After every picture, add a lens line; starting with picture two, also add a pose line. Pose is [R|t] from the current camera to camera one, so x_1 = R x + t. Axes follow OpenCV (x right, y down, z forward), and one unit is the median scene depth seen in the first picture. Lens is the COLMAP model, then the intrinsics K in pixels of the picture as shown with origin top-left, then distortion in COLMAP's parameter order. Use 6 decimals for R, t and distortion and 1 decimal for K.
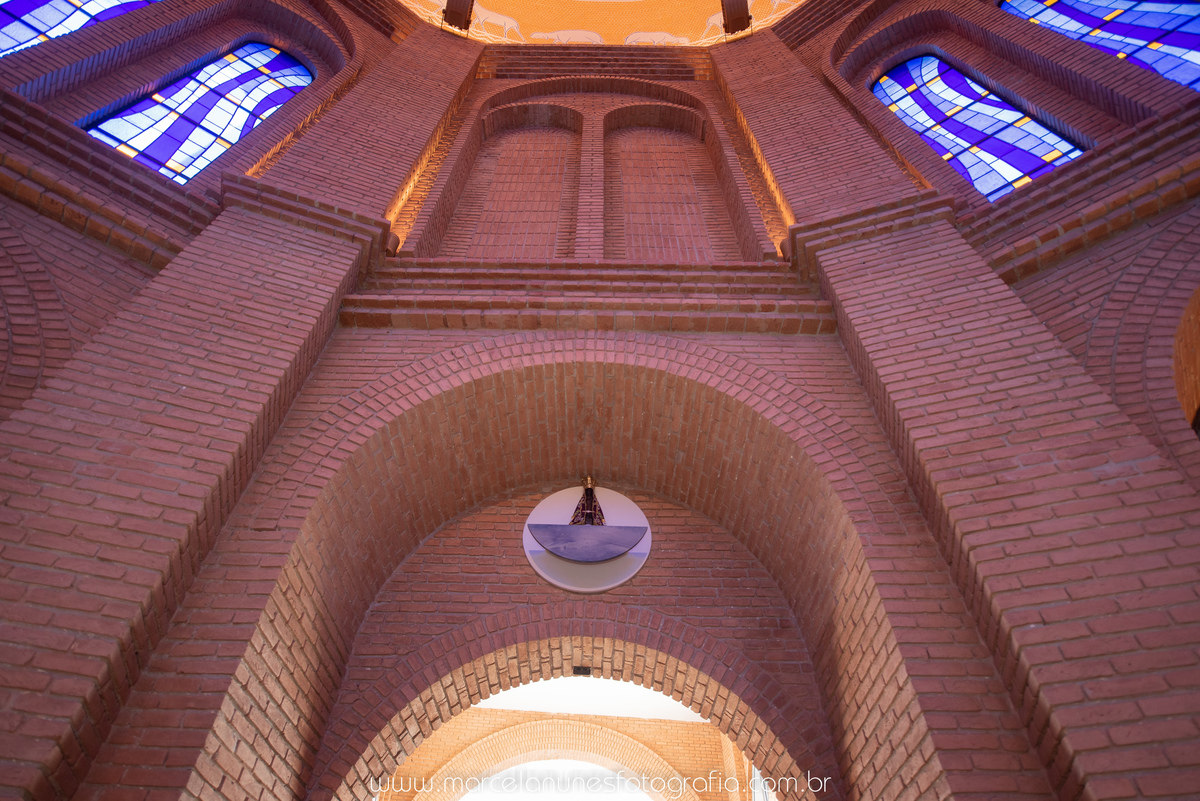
lens RADIAL K [[648.2, 0, 605.4], [0, 648.2, 399.2], [0, 0, 1]] dist [-0.001929, 0.000080]
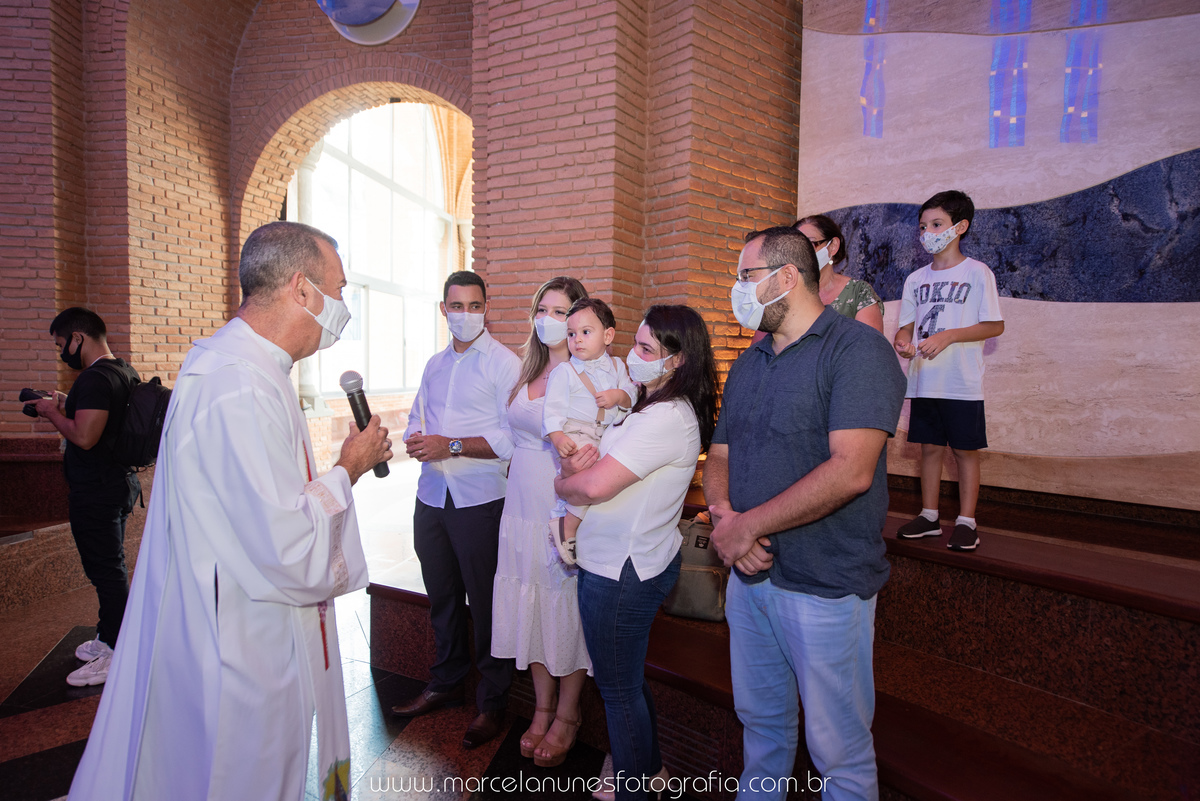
lens RADIAL K [[740.9, 0, 600.0], [0, 740.9, 400.5], [0, 0, 1]] dist [-0.000893, 0.000097]
pose [[0.972719, 0.025389, -0.230594, 0.786327], [0.166887, 0.613865, 0.771569, -0.341105], [0.161143, -0.789003, 0.592881, -0.378956]]
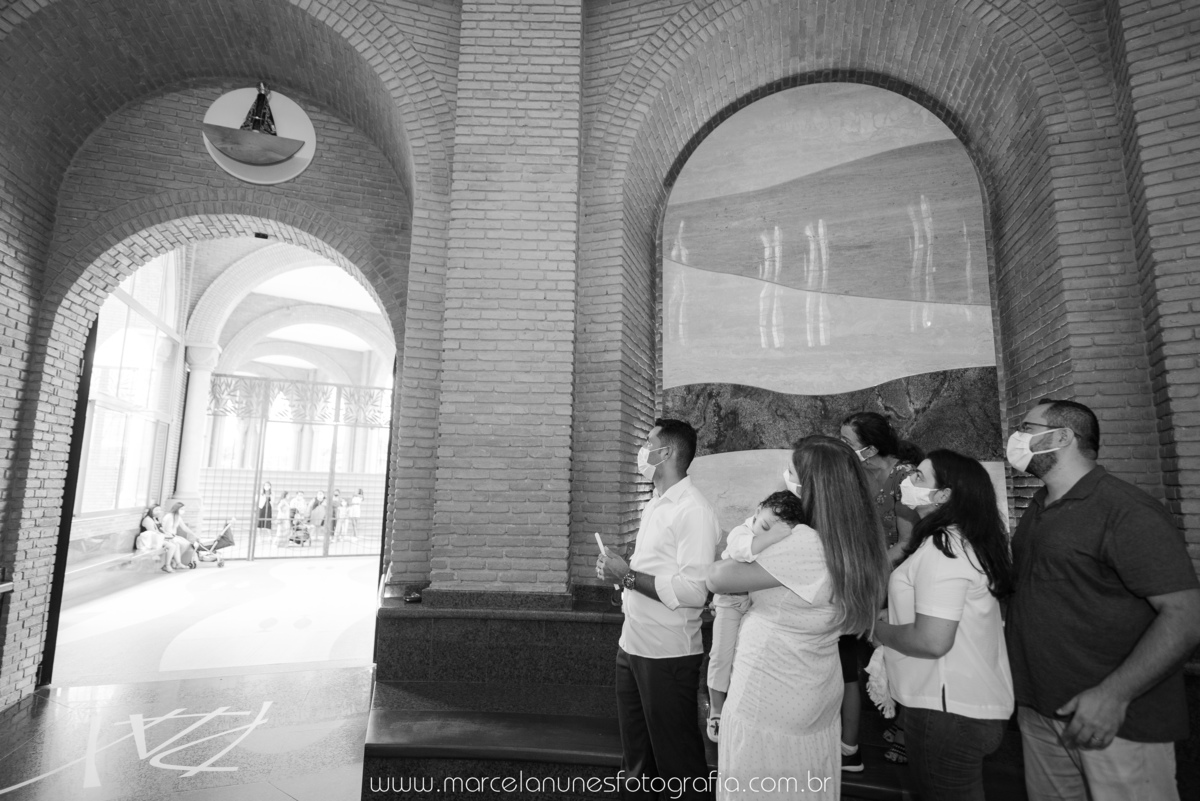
lens RADIAL K [[591.9, 0, 602.0], [0, 591.9, 401.6], [0, 0, 1]] dist [-0.007363, -0.001073]
pose [[0.956923, 0.057260, 0.284639, 0.342592], [-0.231714, 0.741337, 0.629863, -0.313798], [-0.174947, -0.668686, 0.722671, -0.330291]]
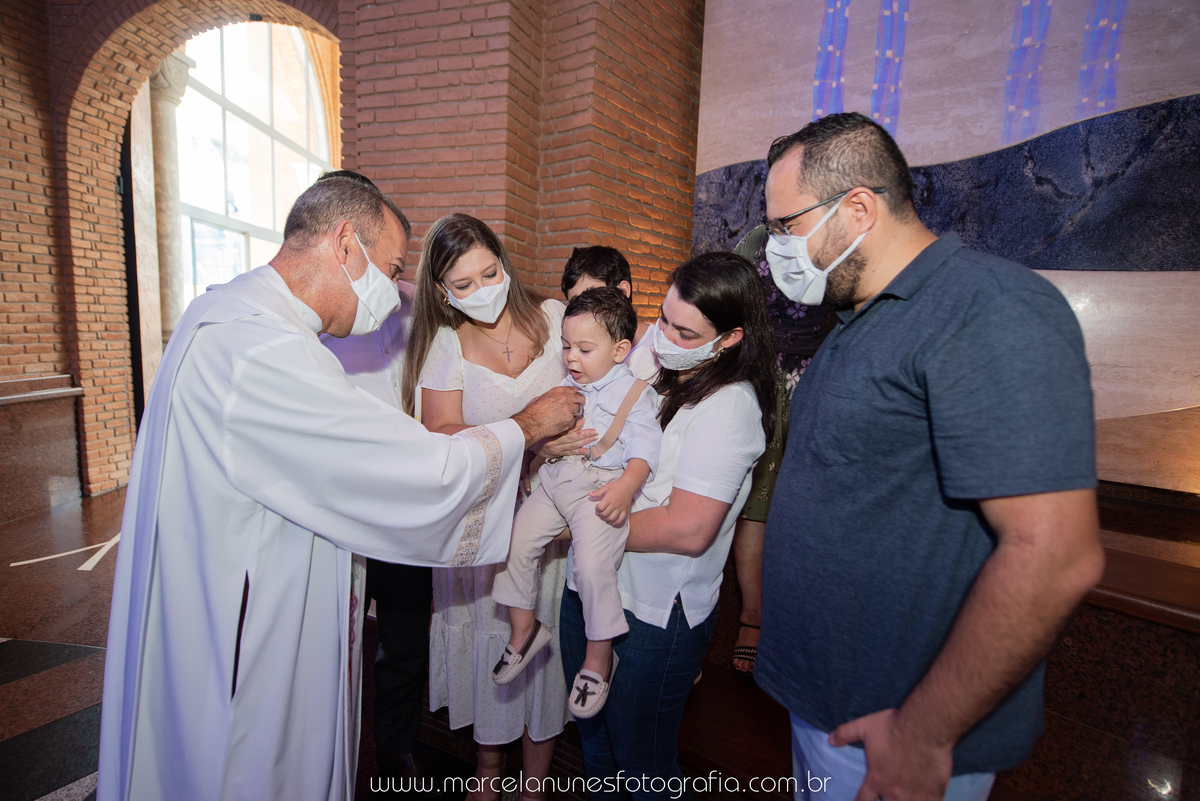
lens RADIAL K [[612.7, 0, 600.0], [0, 612.7, 400.5], [0, 0, 1]] dist [-0.006233, -0.001773]
pose [[0.998392, 0.044685, -0.034876, 0.716772], [0.004797, 0.546456, 0.837474, -0.162635], [0.056481, -0.836295, 0.545363, -0.226025]]
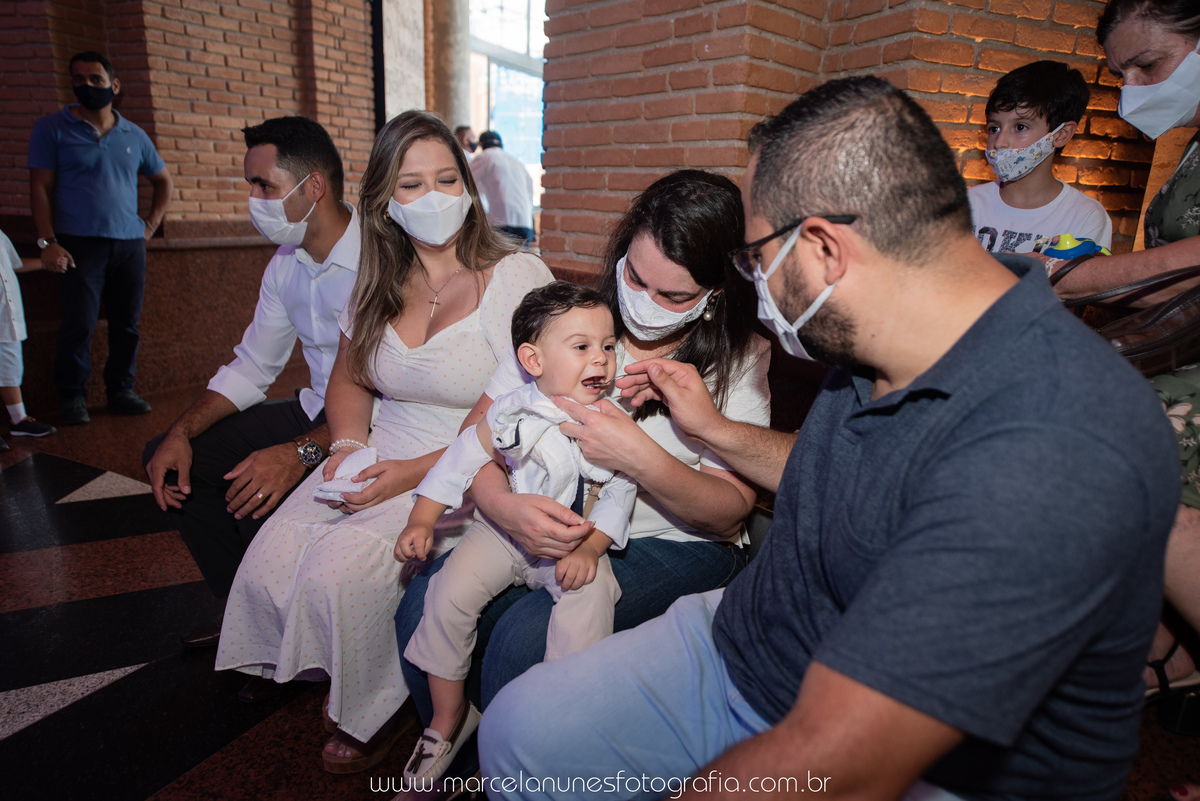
lens RADIAL K [[769.0, 0, 600.0], [0, 769.0, 400.5], [0, 0, 1]] dist [0.001549, 0.001150]
pose [[0.852778, 0.168853, -0.494226, 0.774149], [0.369591, 0.473507, 0.799496, 0.068244], [0.369016, -0.864454, 0.341390, -0.136045]]
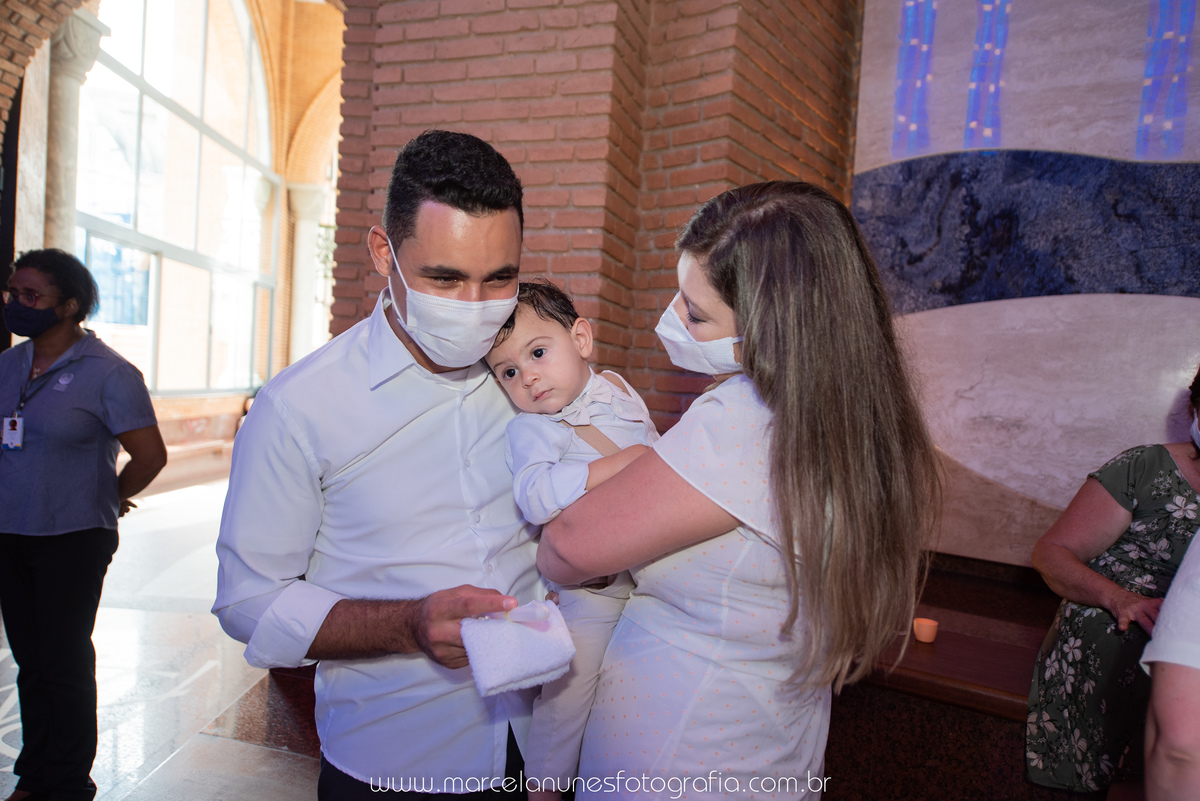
lens RADIAL K [[786.9, 0, 599.4], [0, 786.9, 400.2], [0, 0, 1]] dist [-0.001206, 0.001565]
pose [[0.997842, 0.058495, -0.029815, 0.591799], [-0.013383, 0.625802, 0.779867, -0.062078], [0.064276, -0.777785, 0.625235, -0.139774]]
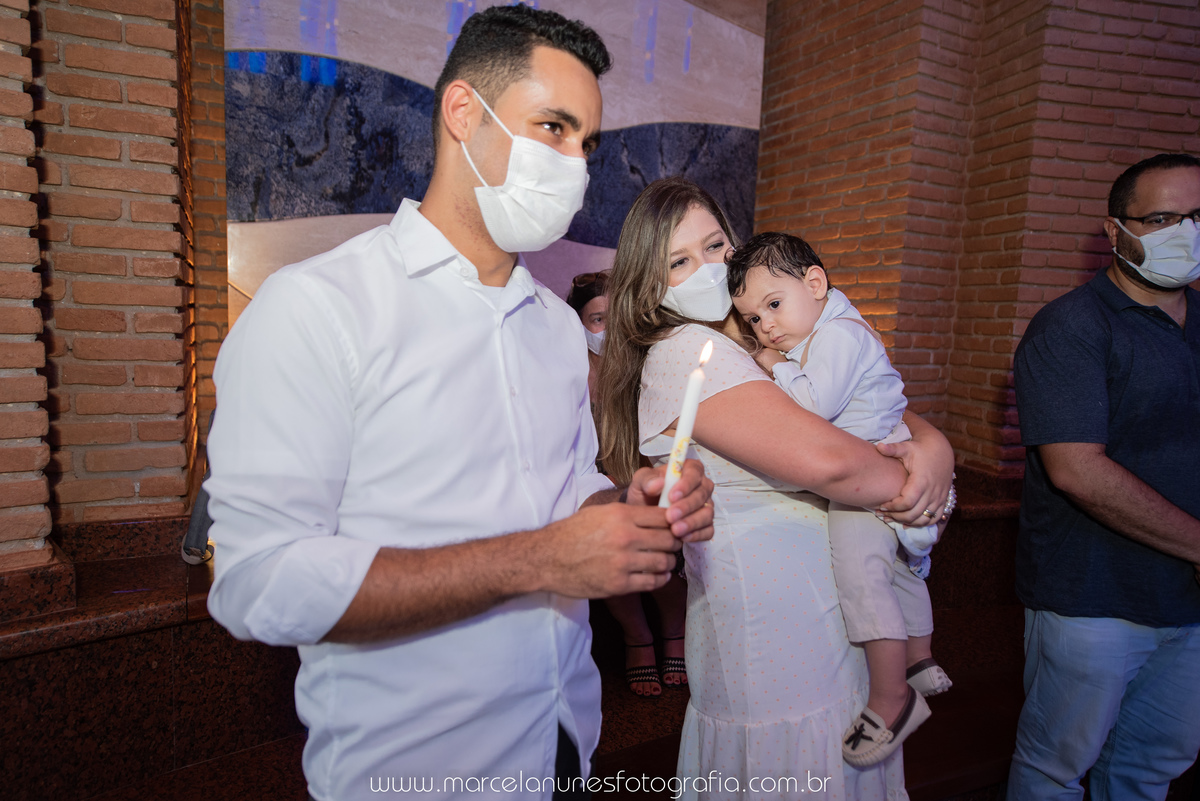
lens RADIAL K [[730.6, 0, 600.0], [0, 730.6, 400.5], [0, 0, 1]] dist [0.000865, -0.000598]
pose [[0.471182, -0.077500, 0.878624, 0.372294], [-0.699304, 0.574263, 0.425671, 0.080242], [-0.537551, -0.814994, 0.216386, -0.024546]]
